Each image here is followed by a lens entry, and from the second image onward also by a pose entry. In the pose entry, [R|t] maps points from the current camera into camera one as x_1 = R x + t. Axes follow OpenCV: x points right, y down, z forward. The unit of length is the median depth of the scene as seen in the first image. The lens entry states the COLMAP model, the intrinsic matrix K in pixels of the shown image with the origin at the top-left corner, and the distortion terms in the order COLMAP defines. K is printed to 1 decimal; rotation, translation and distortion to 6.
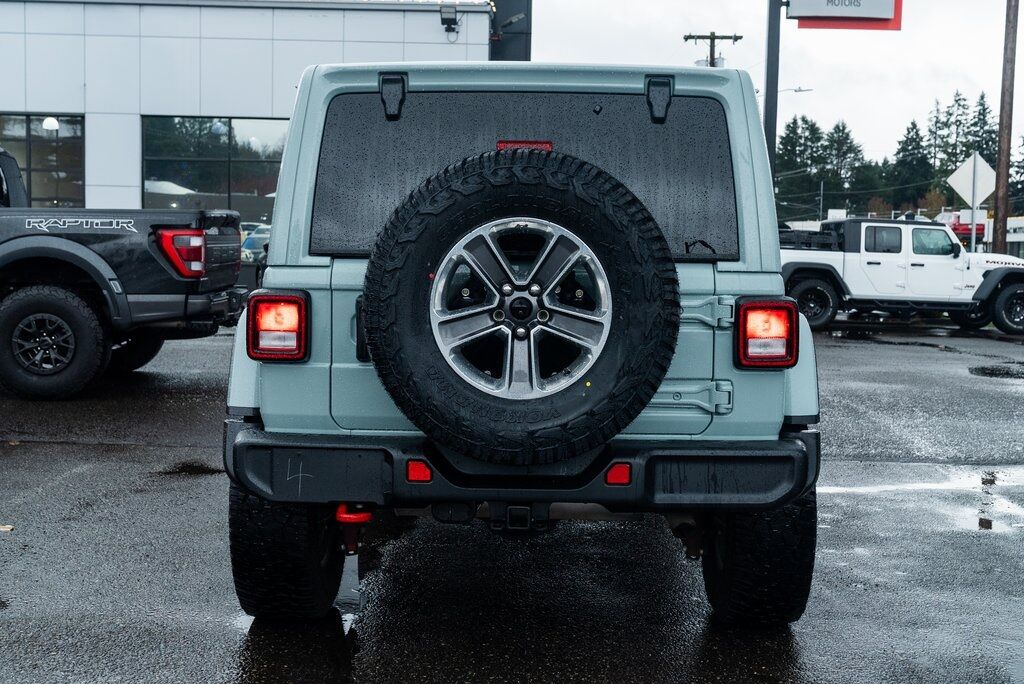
lens RADIAL K [[1231.6, 0, 517.0], [0, 1231.6, 346.1], [0, 0, 1]] dist [0.020265, 0.000000]
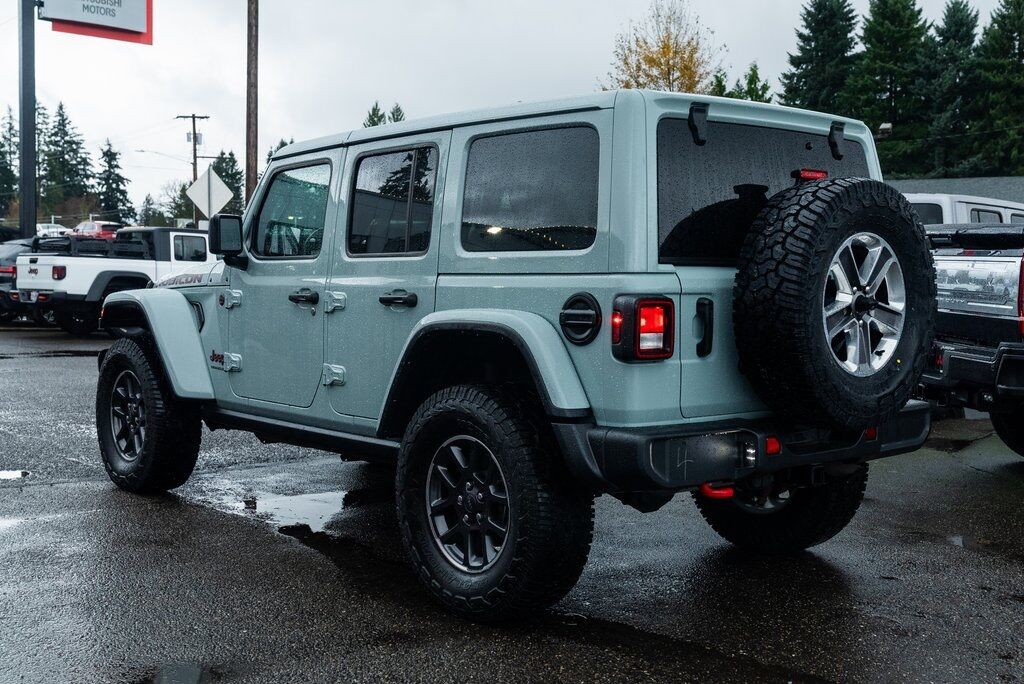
lens RADIAL K [[1231.6, 0, 485.4], [0, 1231.6, 351.0], [0, 0, 1]] dist [0.020265, 0.000000]
pose [[0.765006, -0.047165, 0.642294, -0.181641], [0.049013, 0.998686, 0.014959, -0.003531], [-0.642155, 0.020037, 0.766313, 0.046744]]
